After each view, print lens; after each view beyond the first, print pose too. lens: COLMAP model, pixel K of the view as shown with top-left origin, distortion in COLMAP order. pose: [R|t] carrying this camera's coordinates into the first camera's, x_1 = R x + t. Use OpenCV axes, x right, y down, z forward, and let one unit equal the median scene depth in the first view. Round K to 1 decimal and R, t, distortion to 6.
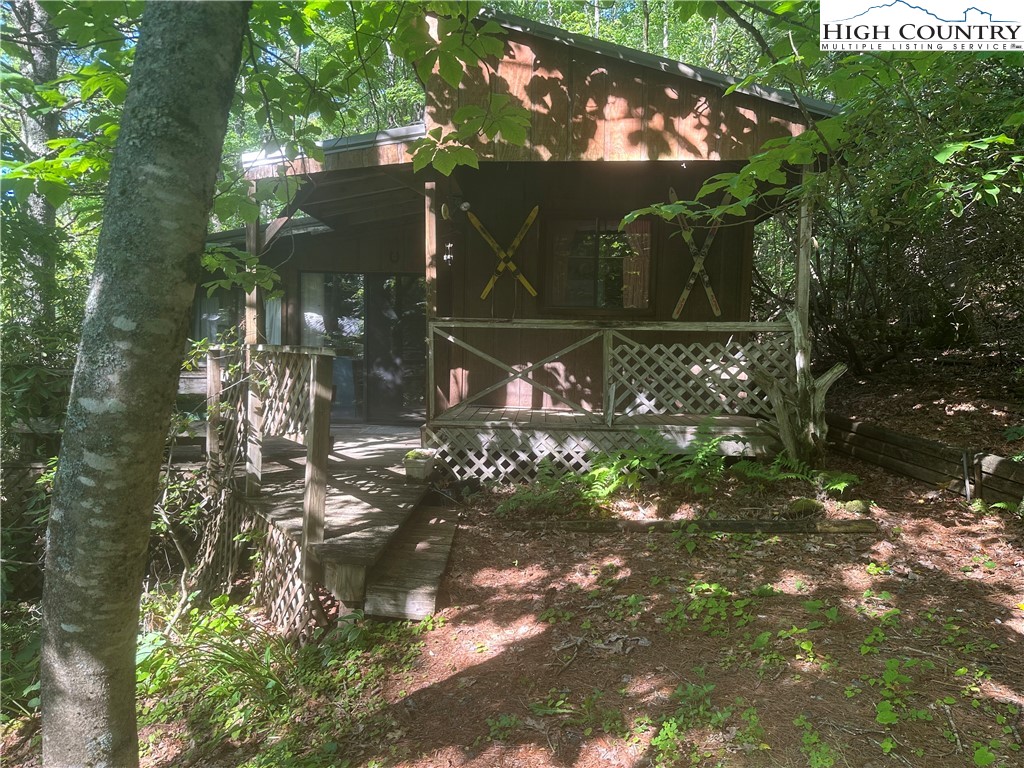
lens RADIAL K [[713.0, 0, 502.6], [0, 713.0, 390.2], [0, 0, 1]] dist [0.083841, -0.104918]
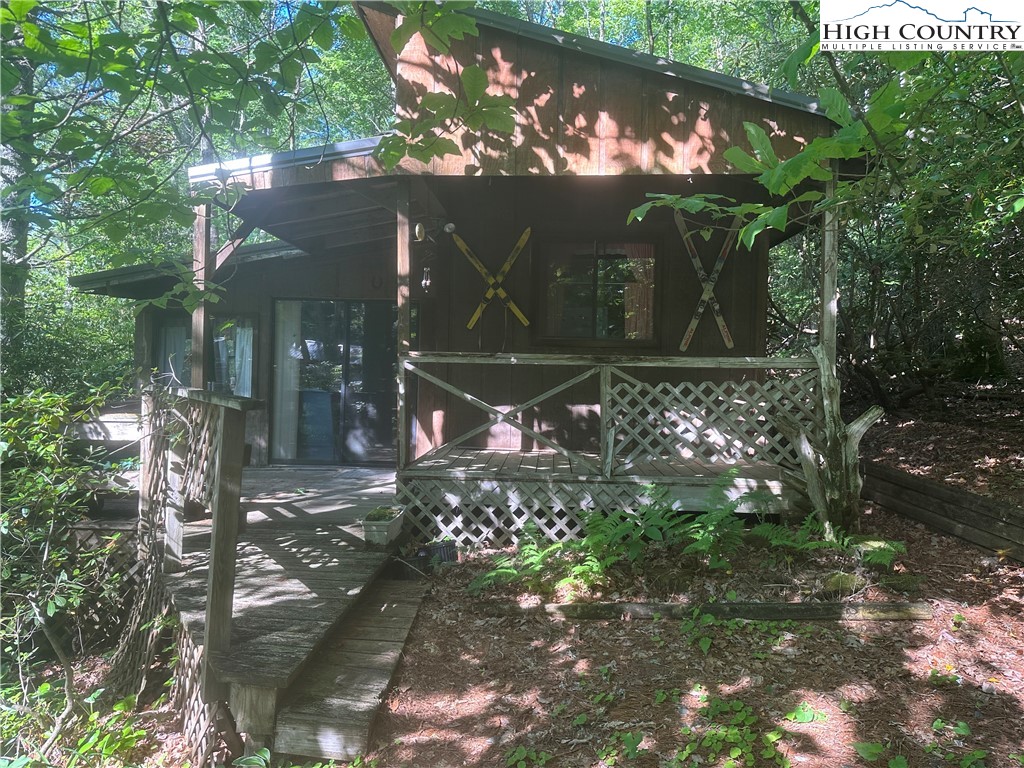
lens RADIAL K [[713.0, 0, 514.4], [0, 713.0, 380.8], [0, 0, 1]] dist [0.083841, -0.104918]
pose [[0.999997, -0.000691, 0.002252, 0.034845], [0.000798, 0.998844, -0.048059, -0.025012], [-0.002216, 0.048061, 0.998842, 0.134259]]
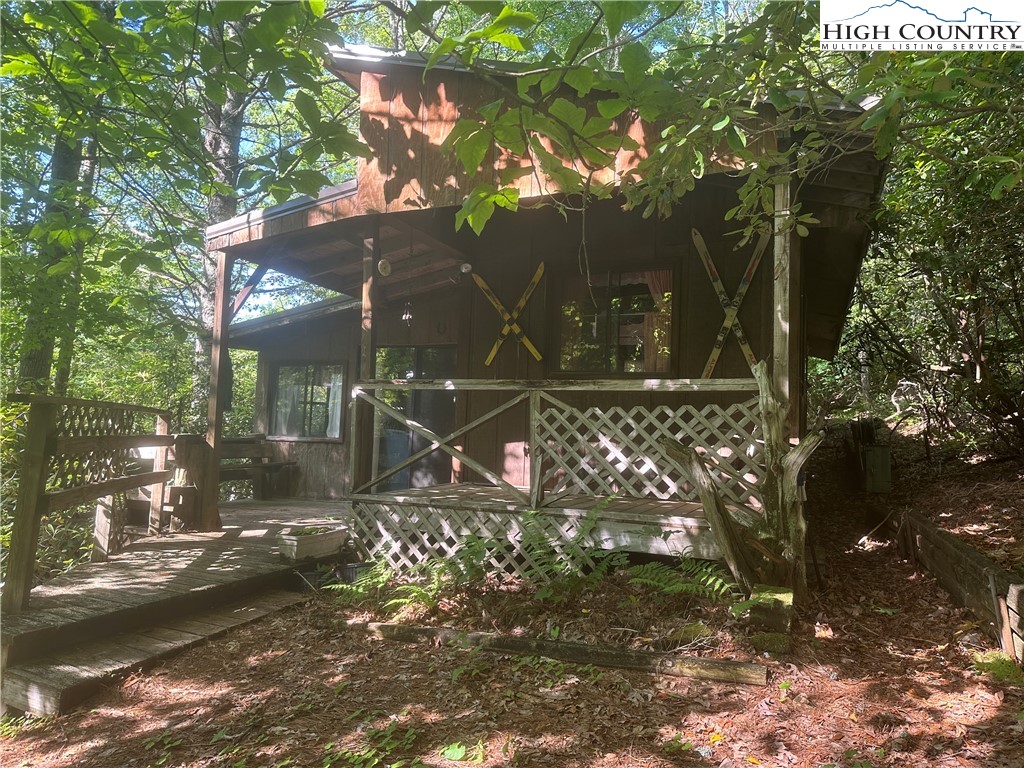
lens RADIAL K [[713.0, 0, 502.4], [0, 713.0, 387.0], [0, 0, 1]] dist [0.083841, -0.104918]
pose [[0.937022, -0.011981, -0.349065, 0.400831], [-0.034194, 0.991464, -0.125820, 0.016646], [0.347592, 0.129832, 0.928614, 0.218876]]
